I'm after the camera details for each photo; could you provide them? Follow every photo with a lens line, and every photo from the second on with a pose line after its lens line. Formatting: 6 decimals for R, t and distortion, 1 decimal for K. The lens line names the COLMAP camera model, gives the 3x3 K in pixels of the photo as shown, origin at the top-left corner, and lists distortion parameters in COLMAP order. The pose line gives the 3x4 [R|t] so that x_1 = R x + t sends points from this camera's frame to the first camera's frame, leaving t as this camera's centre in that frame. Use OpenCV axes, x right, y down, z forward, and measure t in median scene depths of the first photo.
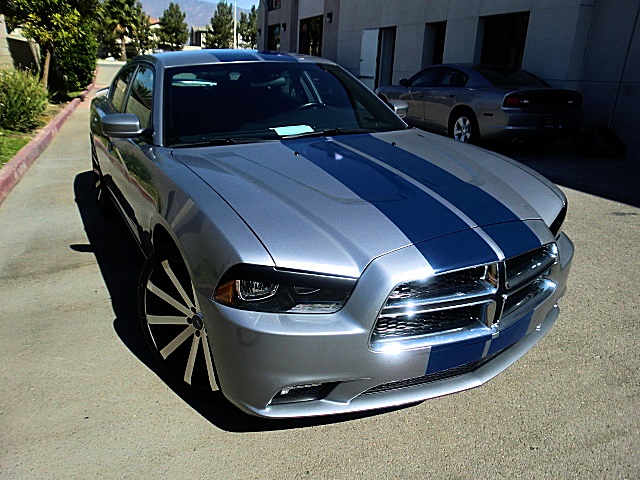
lens RADIAL K [[495.3, 0, 316.0], [0, 495.3, 238.1], [0, 0, 1]] dist [-0.110718, 0.134480]
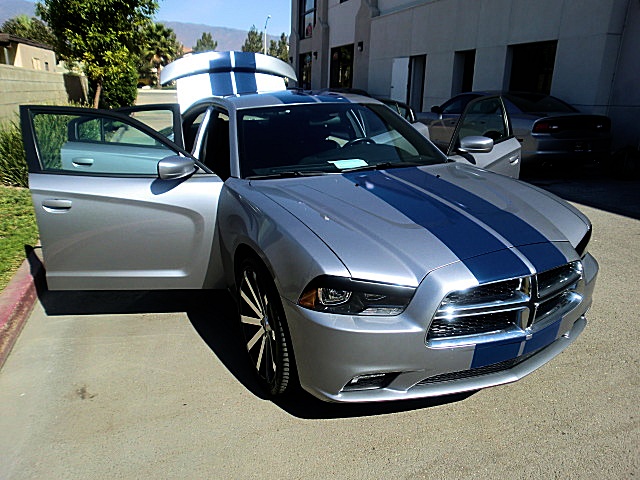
lens RADIAL K [[495.3, 0, 316.0], [0, 495.3, 238.1], [0, 0, 1]] dist [-0.110718, 0.134480]
pose [[0.998417, -0.001890, -0.056217, -0.060363], [-0.000636, 0.998992, -0.044875, 0.008458], [0.056245, 0.044839, 0.997410, -0.158947]]
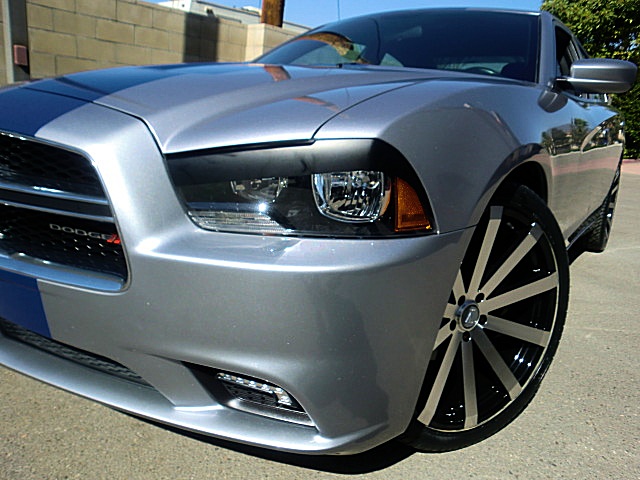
lens RADIAL K [[487.7, 0, 317.9], [0, 487.7, 242.5], [0, 0, 1]] dist [-0.115960, 0.117424]
pose [[0.435354, 0.236451, -0.868653, 0.718097], [-0.362586, 0.929225, 0.071217, -0.014870], [0.824014, 0.283957, 0.490276, 0.720370]]
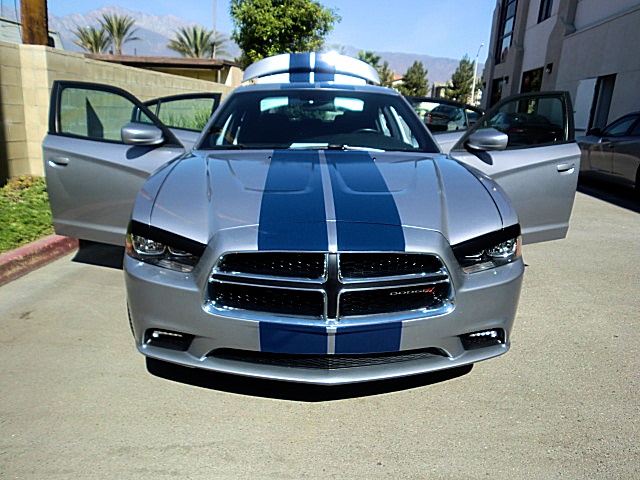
lens RADIAL K [[495.9, 0, 312.9], [0, 495.9, 240.1], [0, 0, 1]] dist [-0.128432, 0.136197]
pose [[0.889985, 0.120299, -0.439835, 0.509957], [-0.163447, 0.984639, -0.061418, 0.062869], [0.425690, 0.126550, 0.895976, 0.042152]]
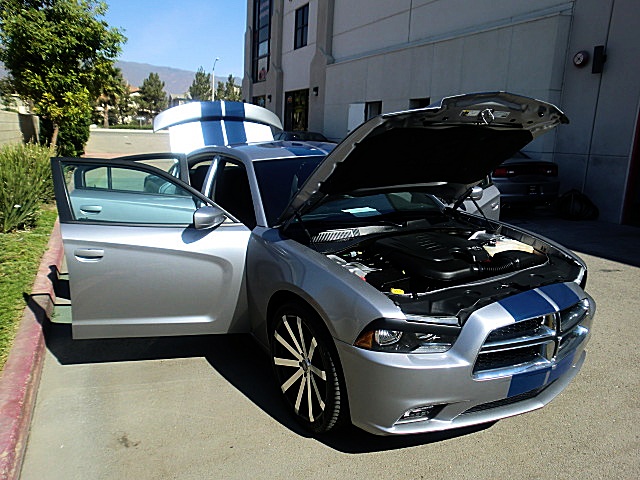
lens RADIAL K [[495.3, 0, 316.0], [0, 495.3, 238.1], [0, 0, 1]] dist [-0.110718, 0.134480]
pose [[0.998417, -0.015827, 0.053965, -0.248204], [0.022264, 0.992421, -0.120850, -0.005171], [-0.051643, 0.121860, 0.991203, -0.241323]]
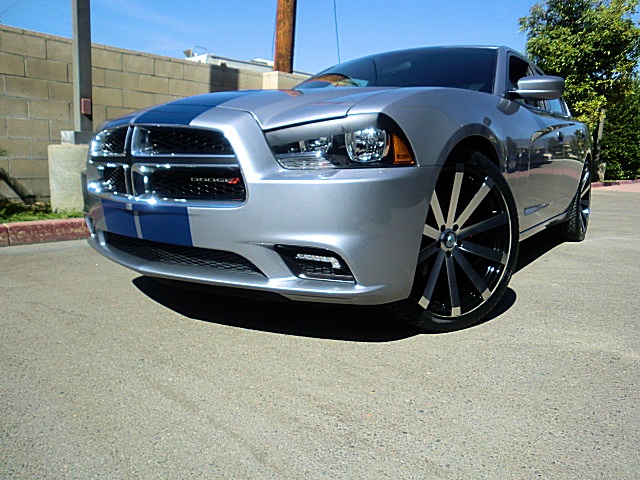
lens RADIAL K [[489.2, 0, 312.0], [0, 489.2, 241.6], [0, 0, 1]] dist [-0.119913, 0.106967]
pose [[0.416417, 0.135061, -0.899086, 0.955357], [-0.317023, 0.948408, -0.004361, 0.104966], [0.852111, 0.286847, 0.437750, 0.606262]]
